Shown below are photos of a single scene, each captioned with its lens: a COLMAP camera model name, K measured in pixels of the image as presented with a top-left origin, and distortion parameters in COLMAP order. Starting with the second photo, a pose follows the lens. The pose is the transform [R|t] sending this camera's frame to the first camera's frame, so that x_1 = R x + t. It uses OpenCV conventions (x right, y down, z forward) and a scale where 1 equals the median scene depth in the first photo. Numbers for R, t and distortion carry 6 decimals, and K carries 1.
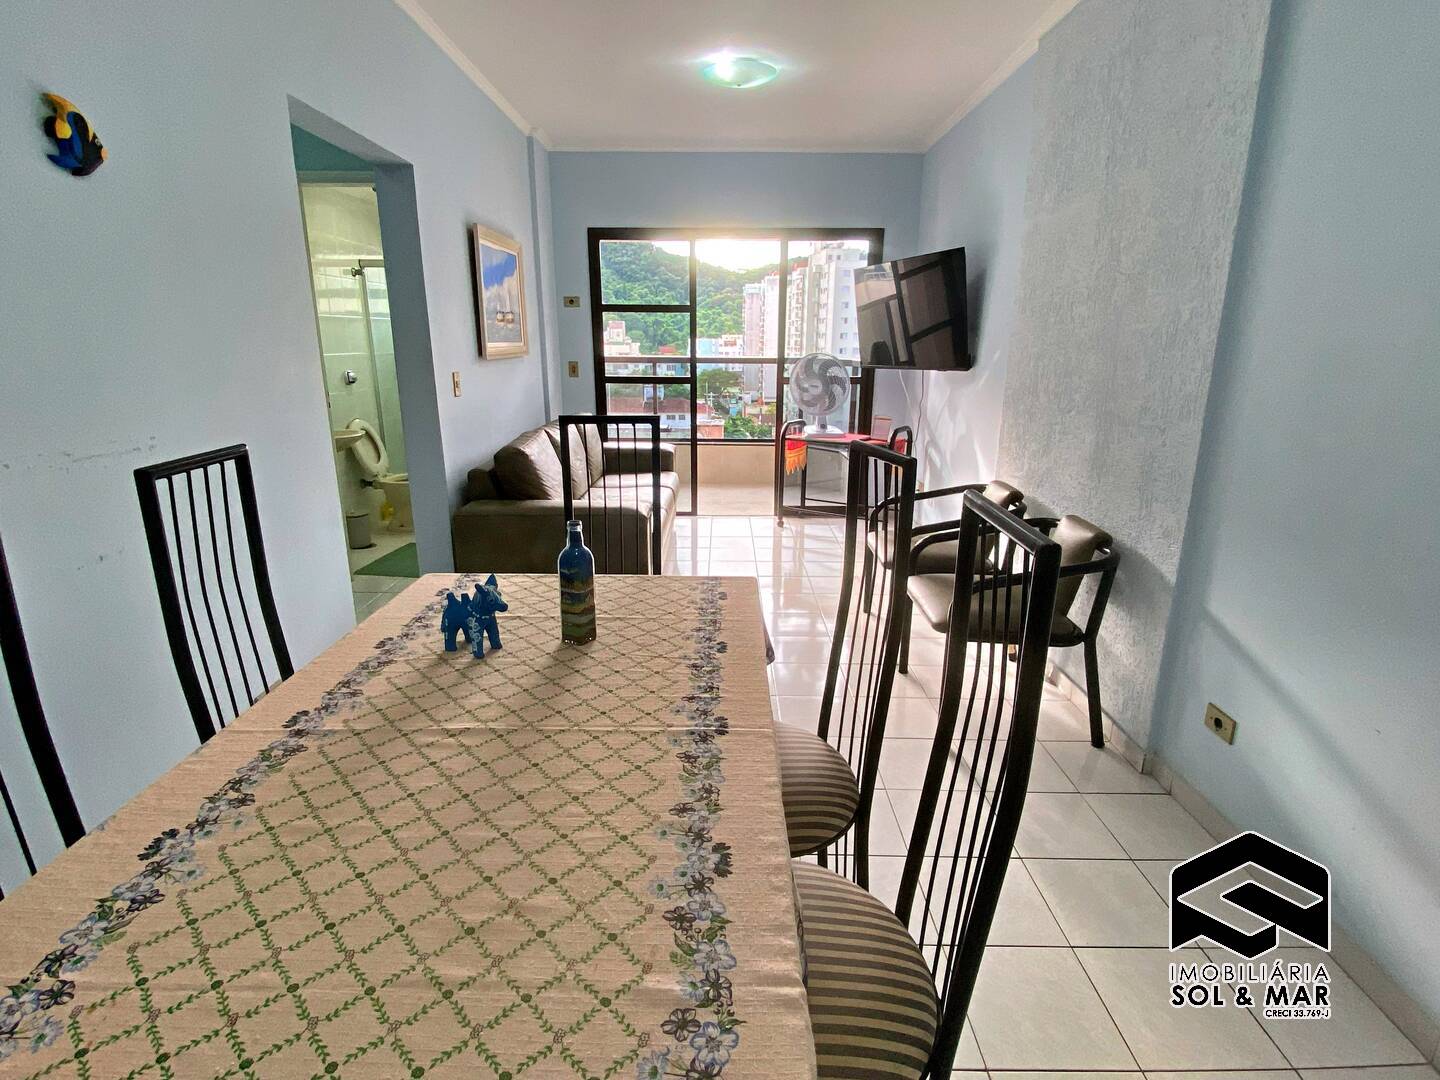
lens RADIAL K [[717.3, 0, 714.9], [0, 717.3, 539.5], [0, 0, 1]] dist [0.056959, -0.052246]
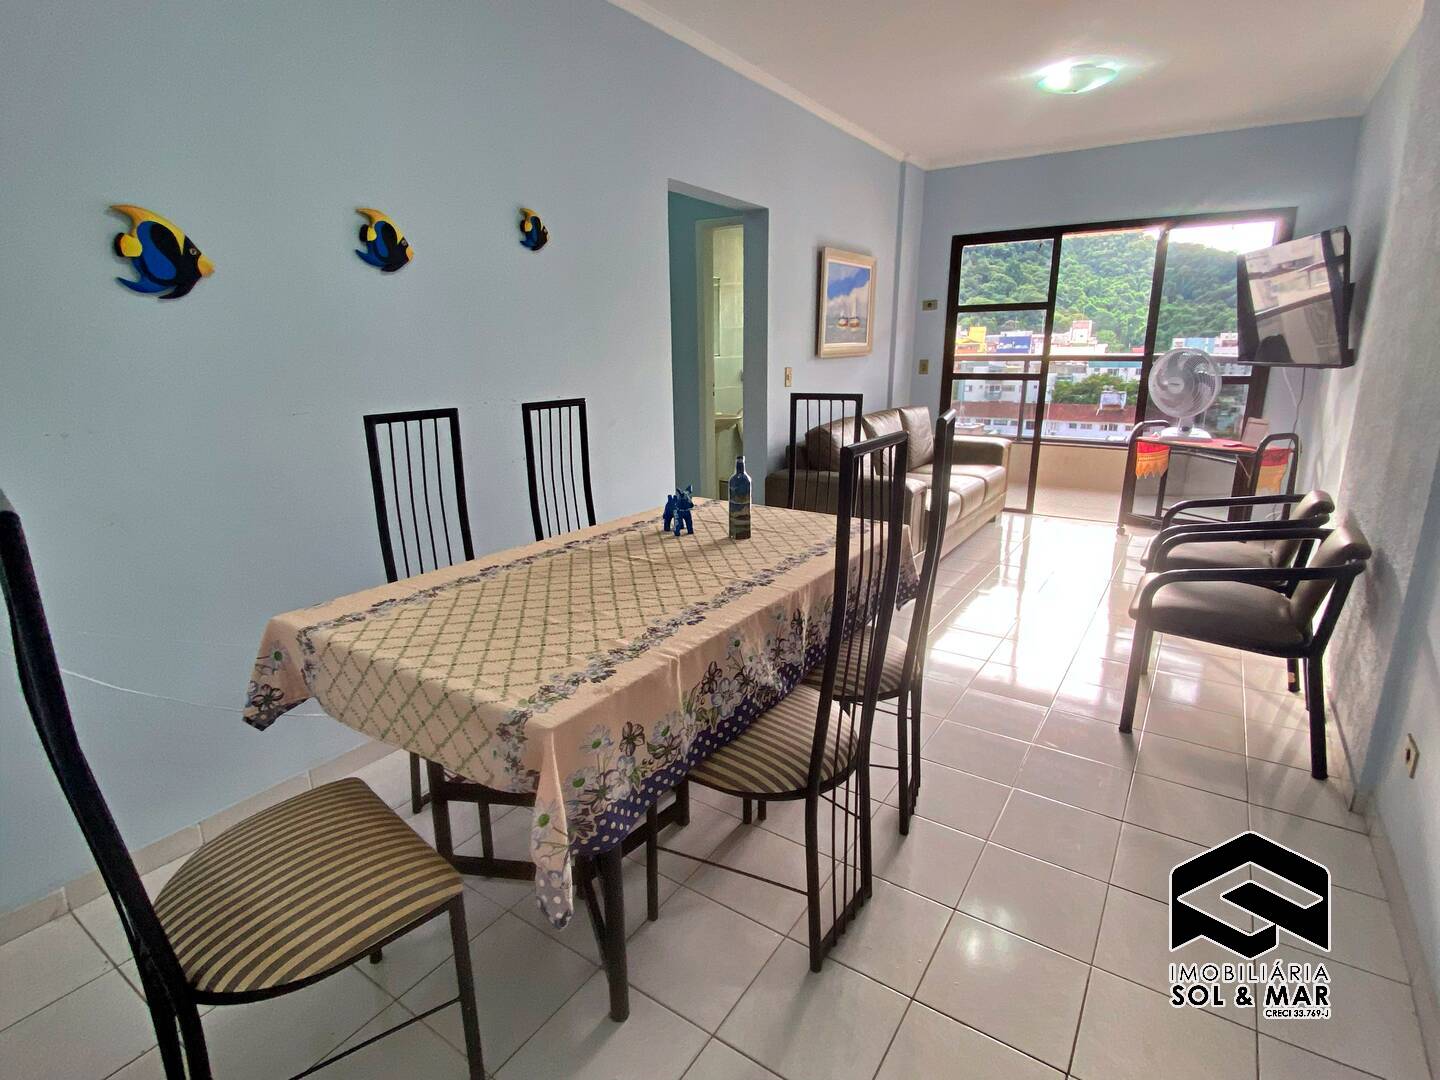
lens RADIAL K [[717.3, 0, 714.9], [0, 717.3, 539.5], [0, 0, 1]] dist [0.056959, -0.052246]
pose [[0.834366, 0.131976, -0.535178, 0.419502], [-0.135342, 0.990243, 0.033192, 0.075776], [0.534337, 0.044738, 0.844087, -0.210134]]
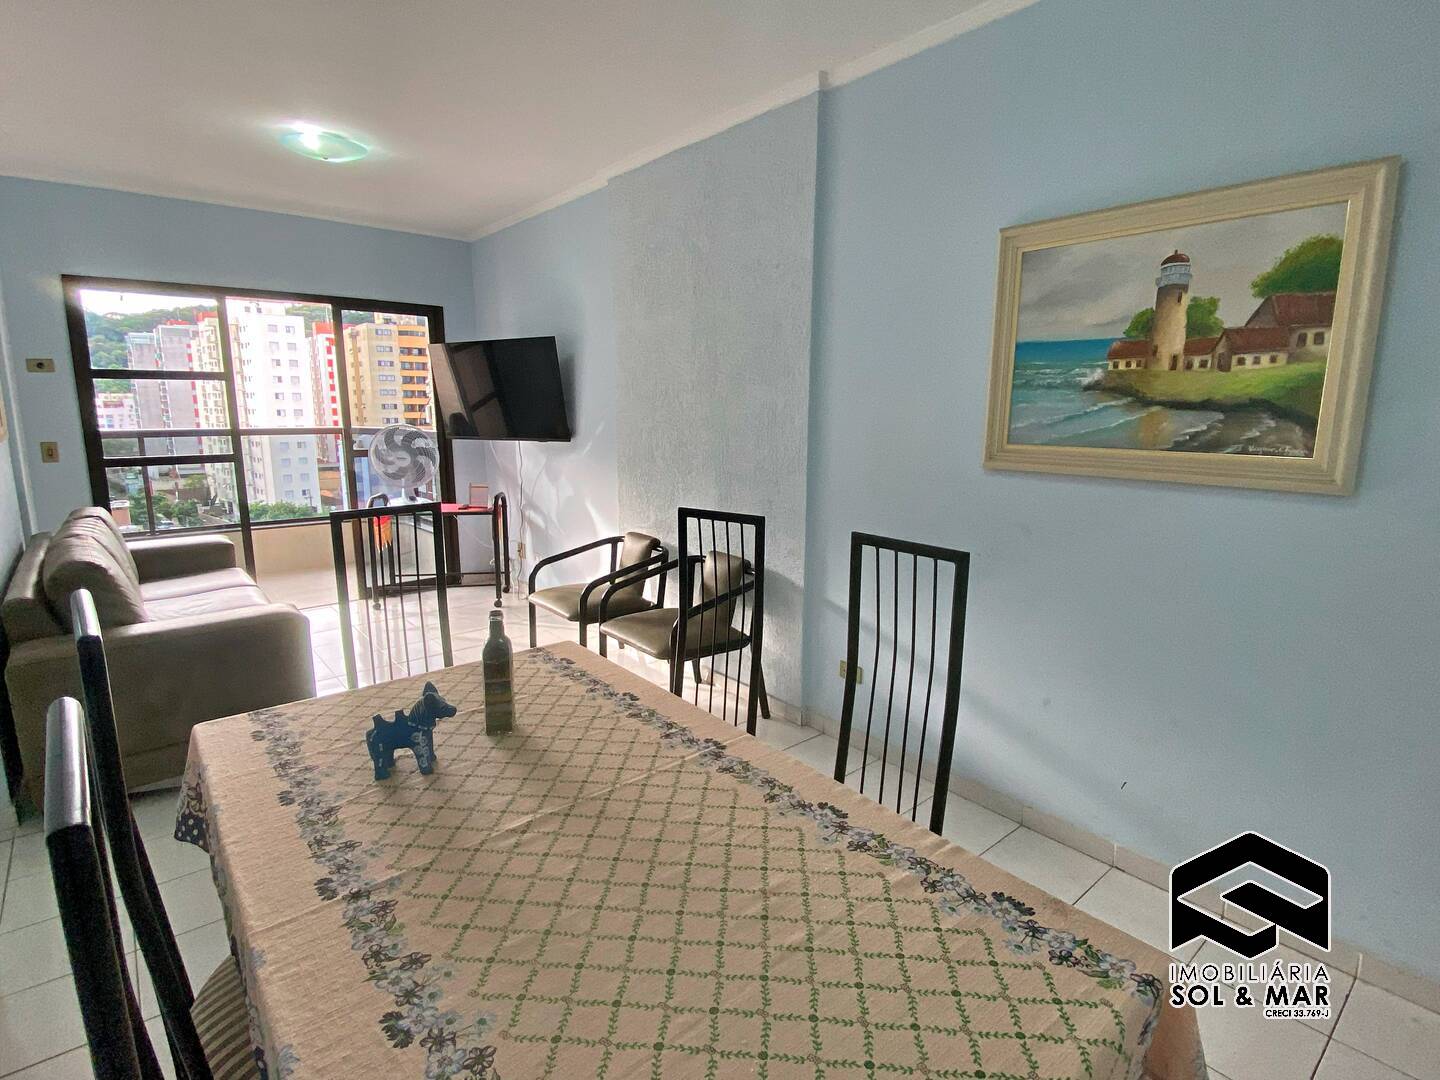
lens RADIAL K [[717.3, 0, 714.9], [0, 717.3, 539.5], [0, 0, 1]] dist [0.056959, -0.052246]
pose [[0.760718, -0.121023, 0.637700, -0.427446], [0.172139, 0.984900, -0.018431, -0.038149], [-0.625840, 0.123793, 0.770064, -0.000101]]
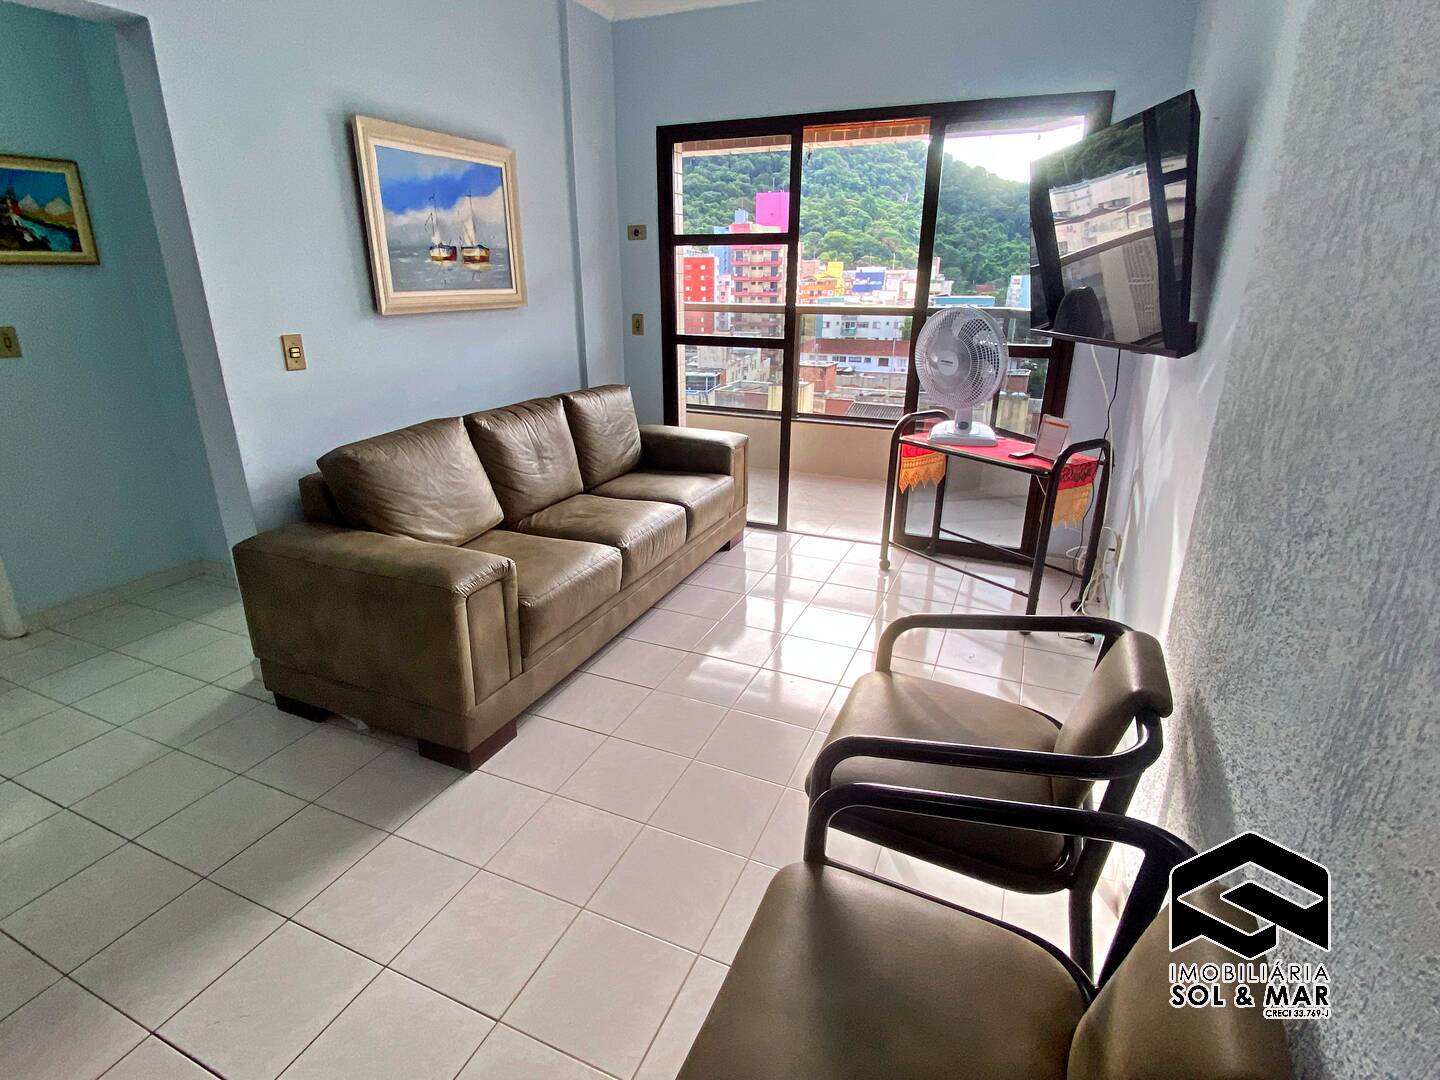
lens RADIAL K [[725.0, 0, 709.1], [0, 725.0, 524.6], [0, 0, 1]] dist [0.072319, -0.055202]
pose [[0.916771, 0.129424, -0.377864, 0.506772], [-0.108682, 0.991182, 0.075810, -0.243975], [0.384344, -0.028433, 0.922752, 0.820832]]
